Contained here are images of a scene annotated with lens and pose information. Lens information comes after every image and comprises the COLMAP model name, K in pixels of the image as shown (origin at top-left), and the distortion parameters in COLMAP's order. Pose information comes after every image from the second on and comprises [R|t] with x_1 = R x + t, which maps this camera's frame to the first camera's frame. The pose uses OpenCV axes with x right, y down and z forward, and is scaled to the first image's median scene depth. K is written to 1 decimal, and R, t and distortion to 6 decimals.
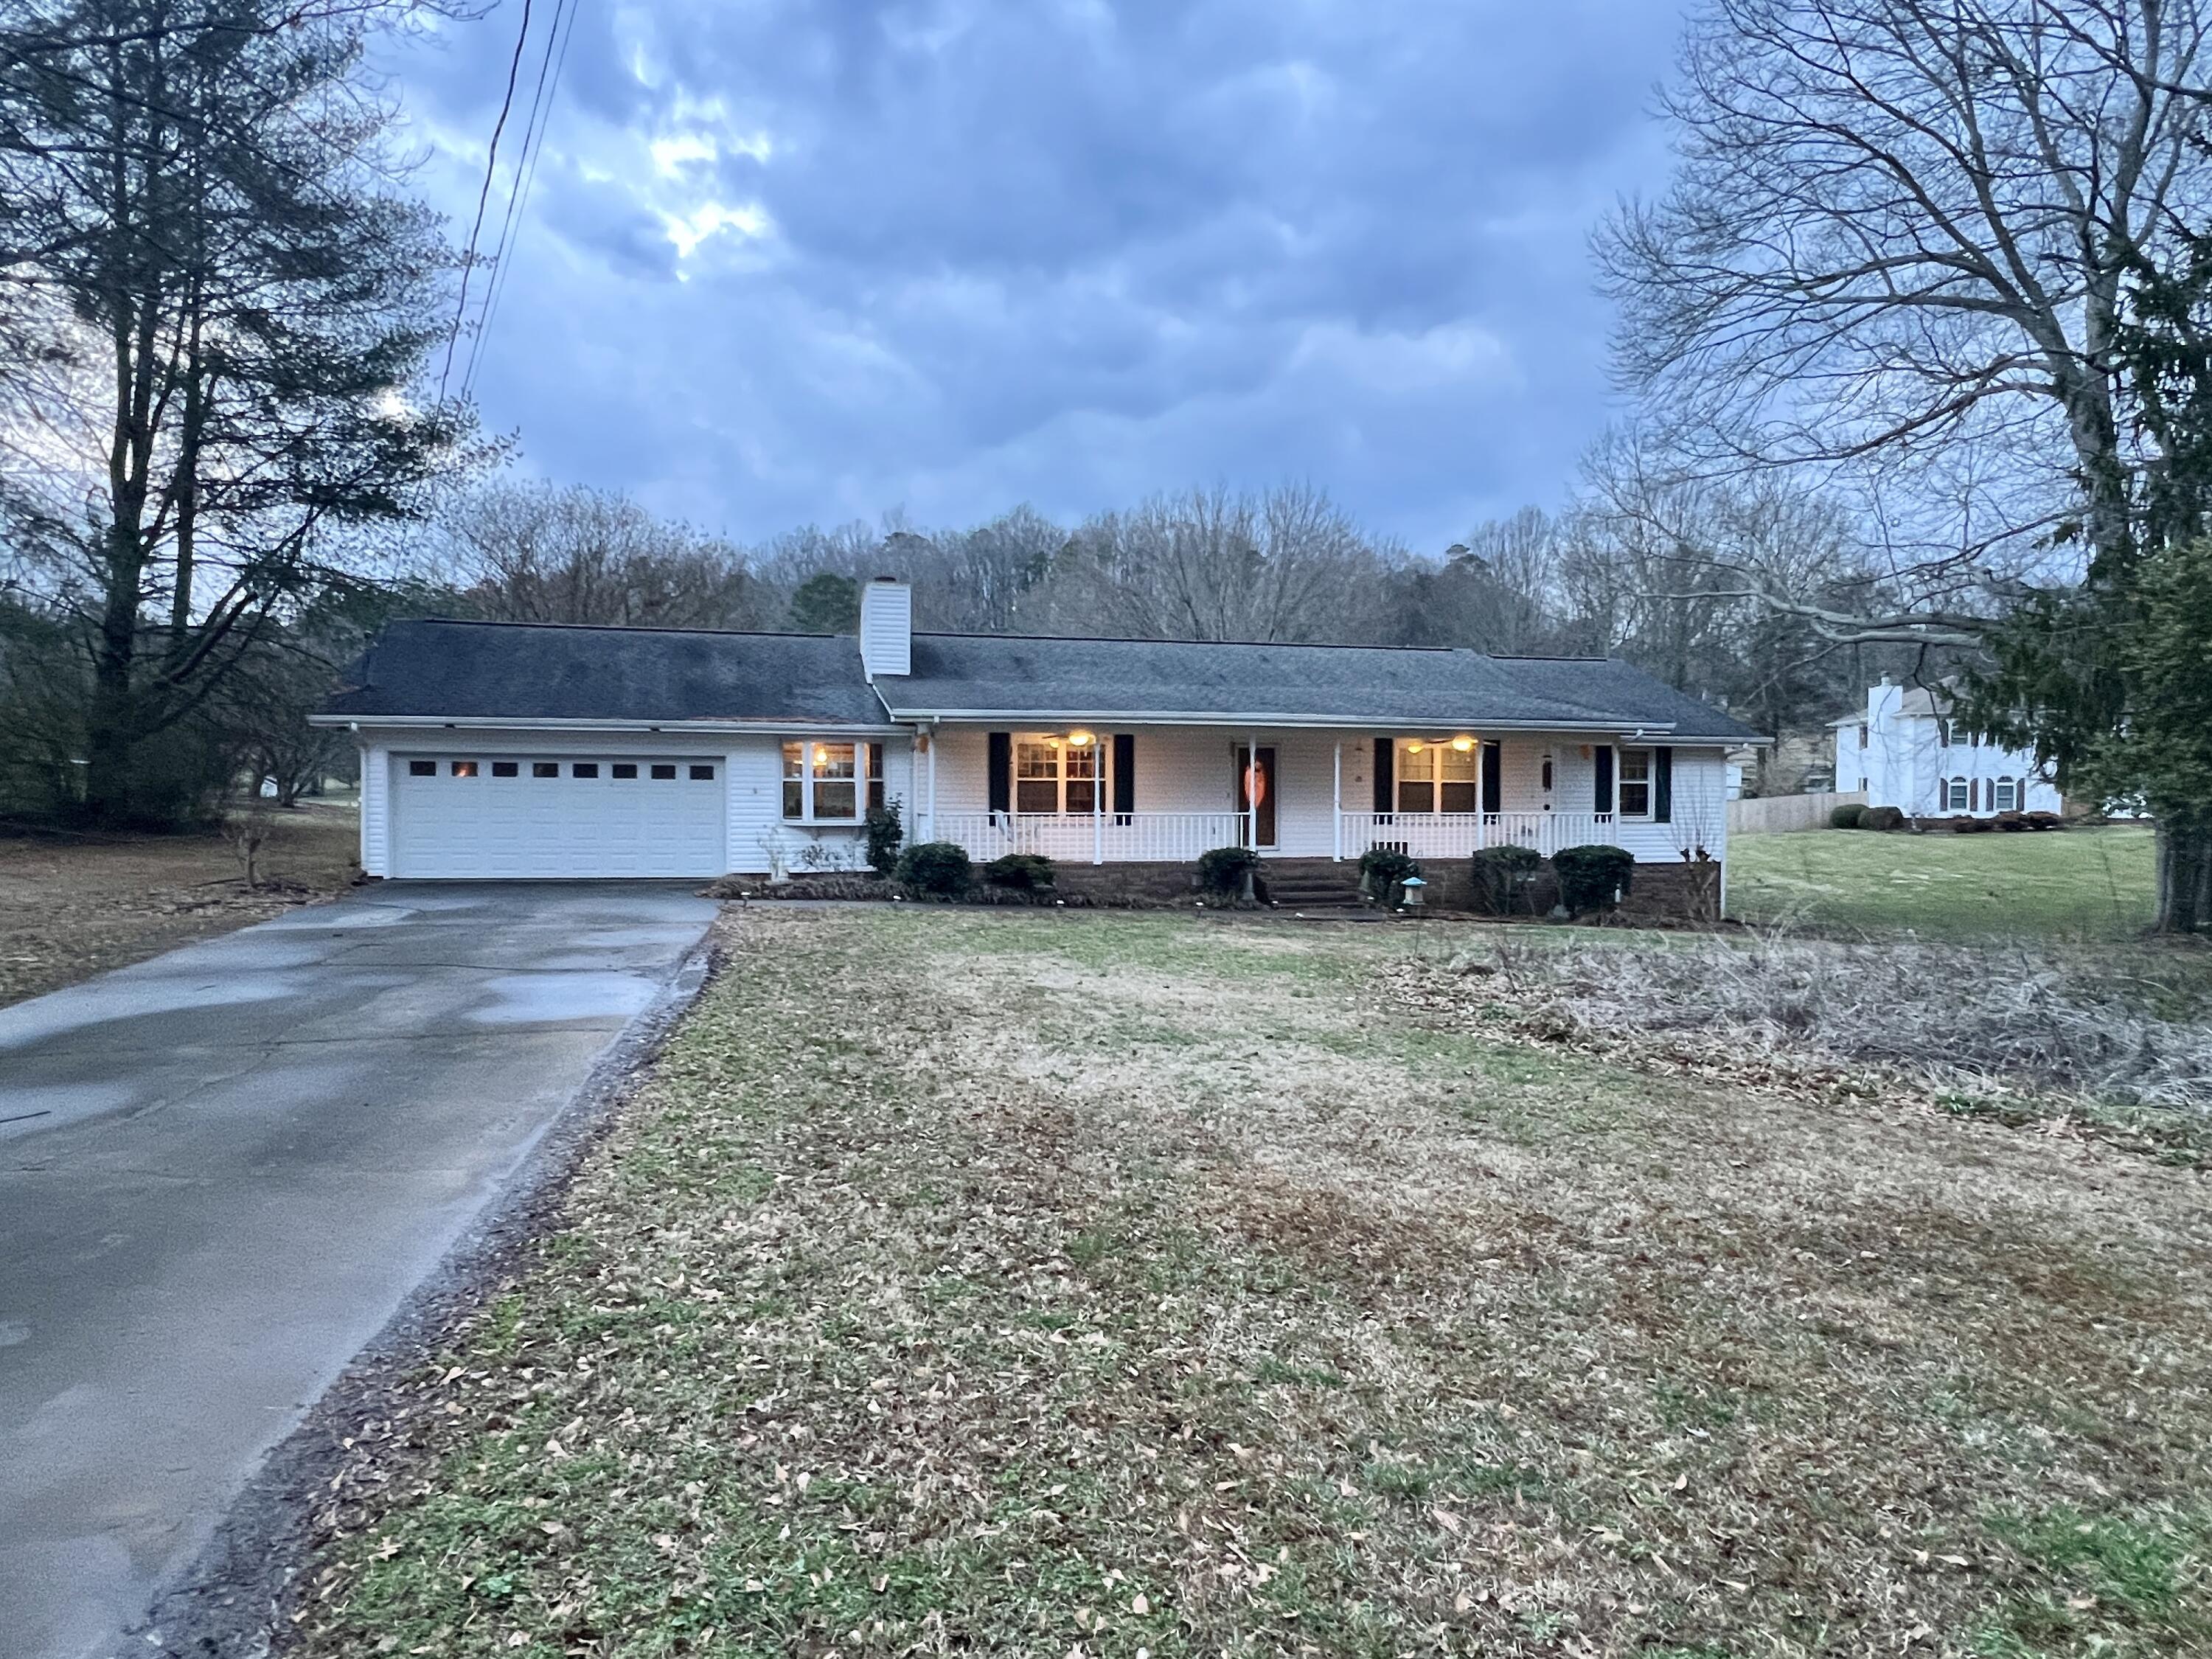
lens RADIAL K [[1260.4, 0, 1109.0], [0, 1260.4, 820.6], [0, 0, 1]] dist [-0.005512, 0.000138]
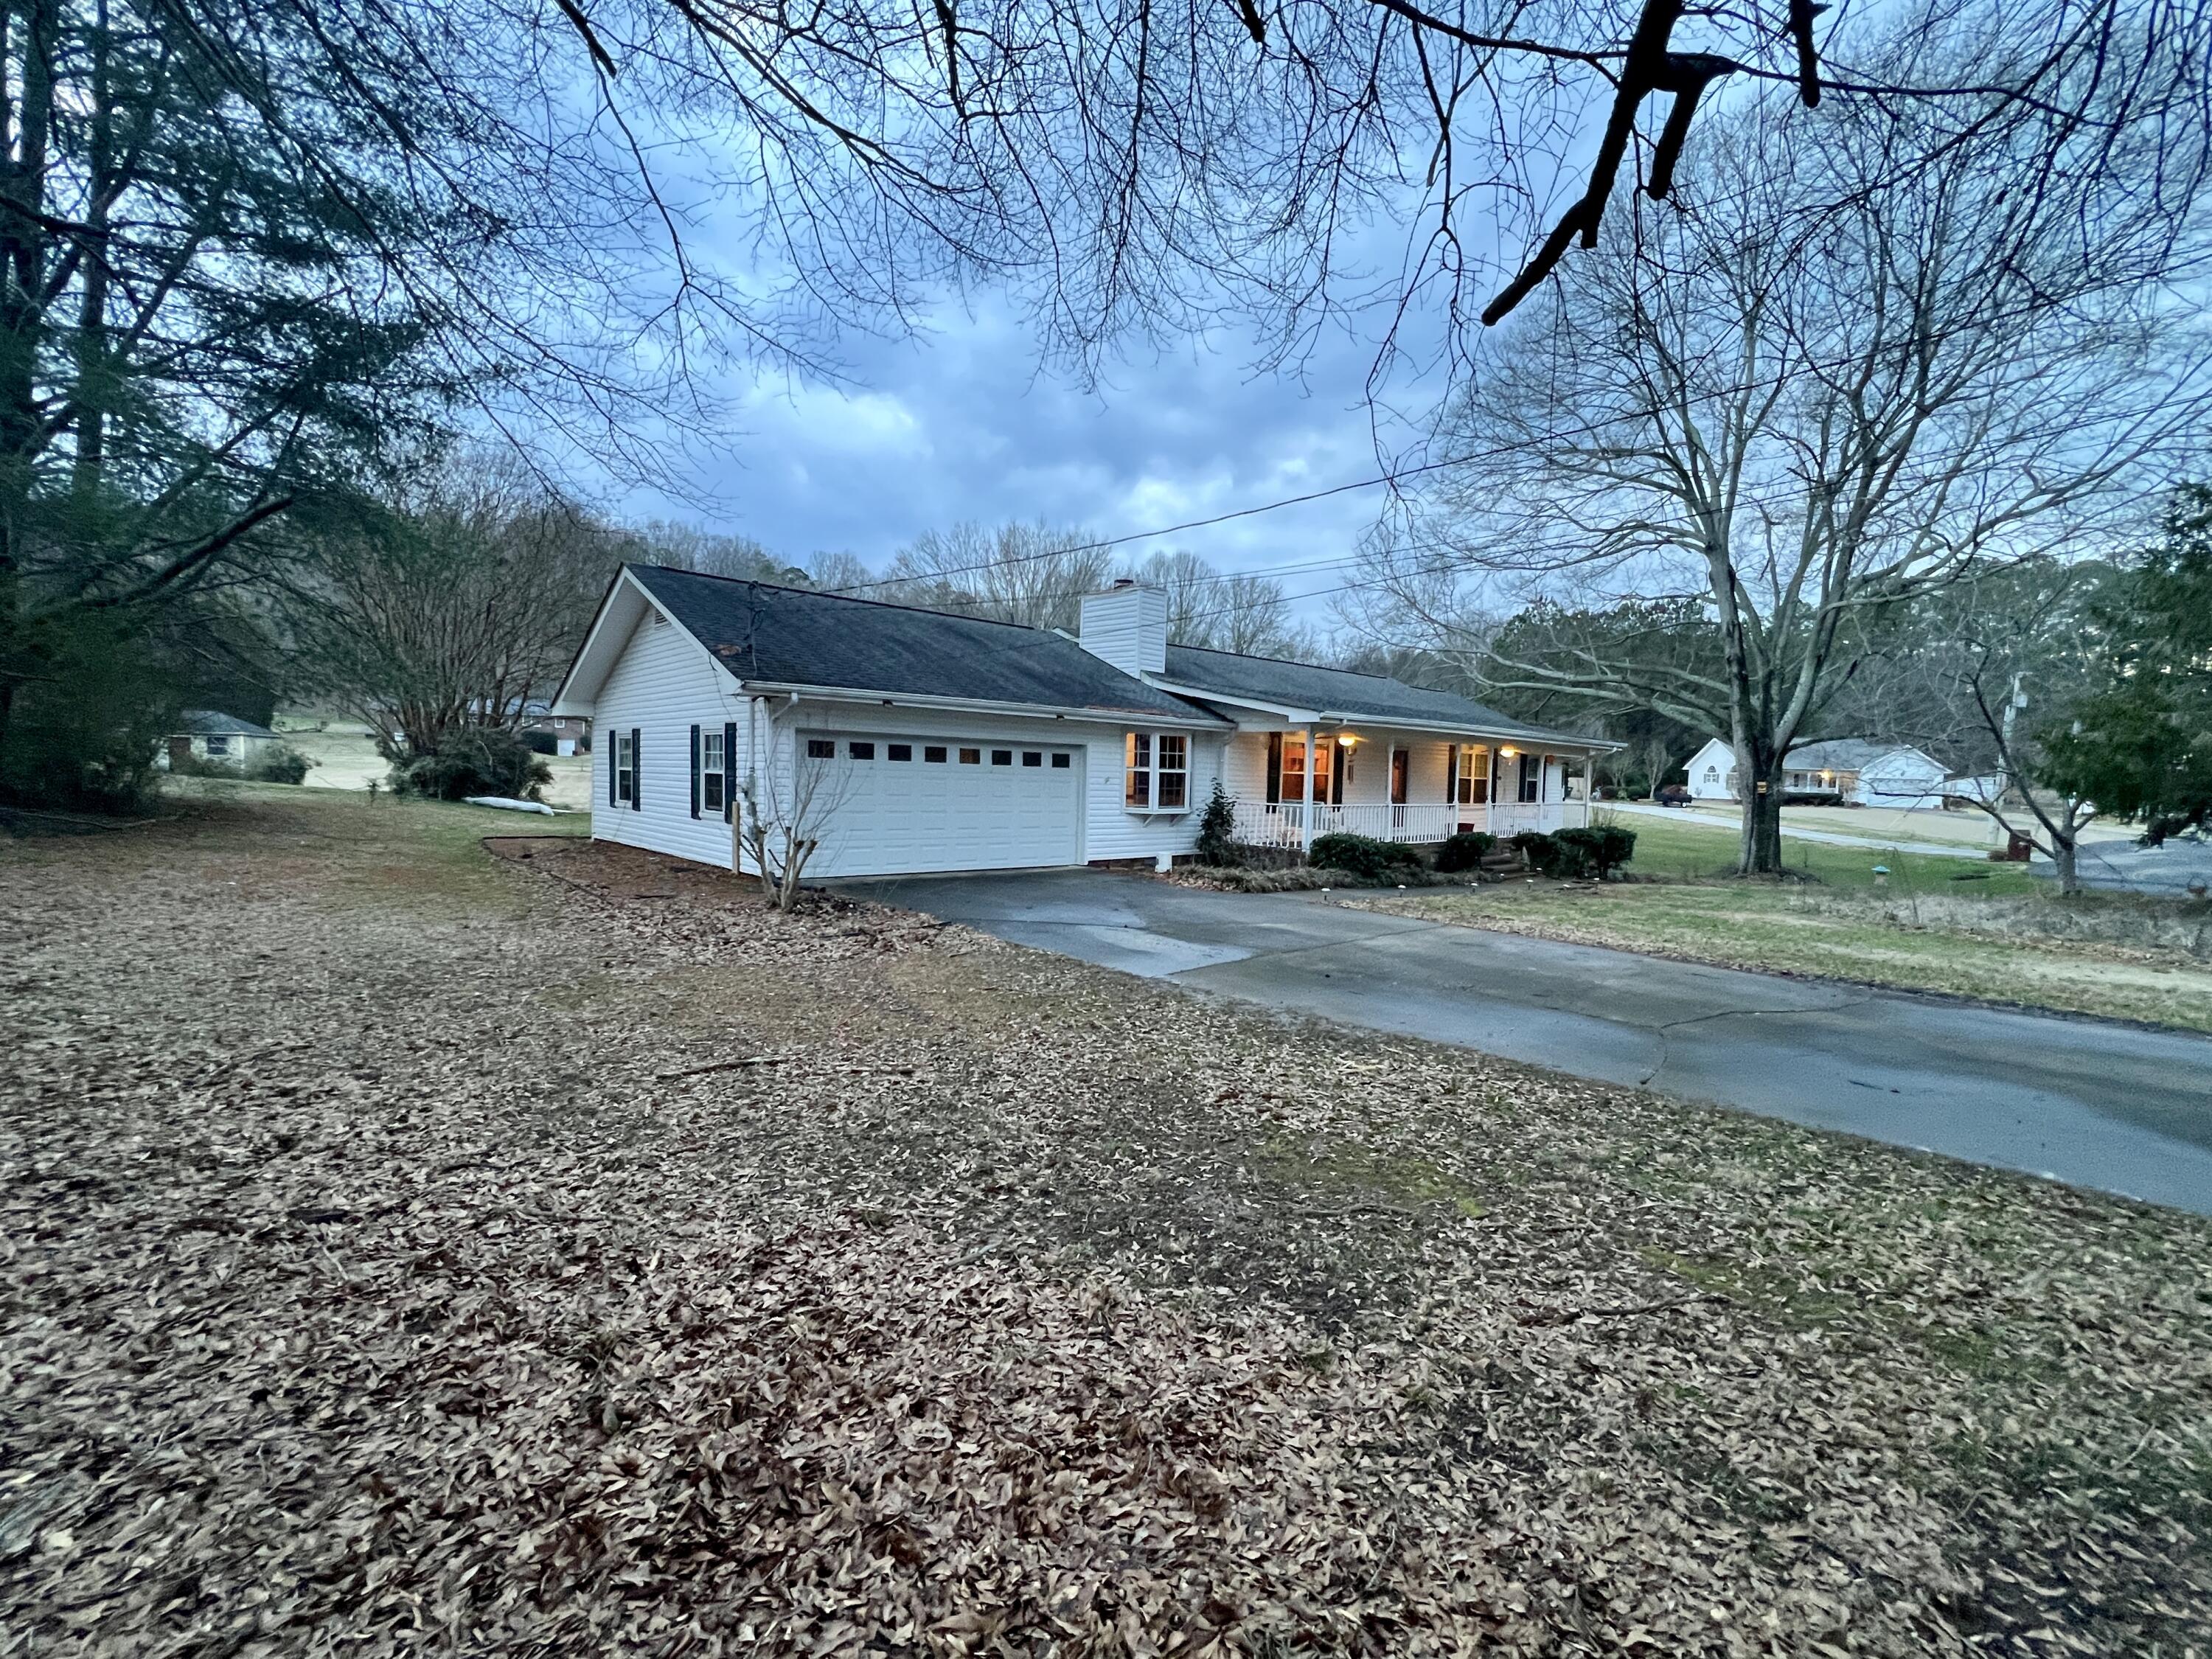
lens RADIAL K [[951.9, 0, 1098.2], [0, 951.9, 827.4], [0, 0, 1]] dist [-0.002670, 0.000493]
pose [[0.867120, -0.009146, 0.498015, -0.657806], [-0.016767, 0.998729, 0.047536, -0.021246], [-0.497816, -0.049569, 0.865865, 0.326631]]
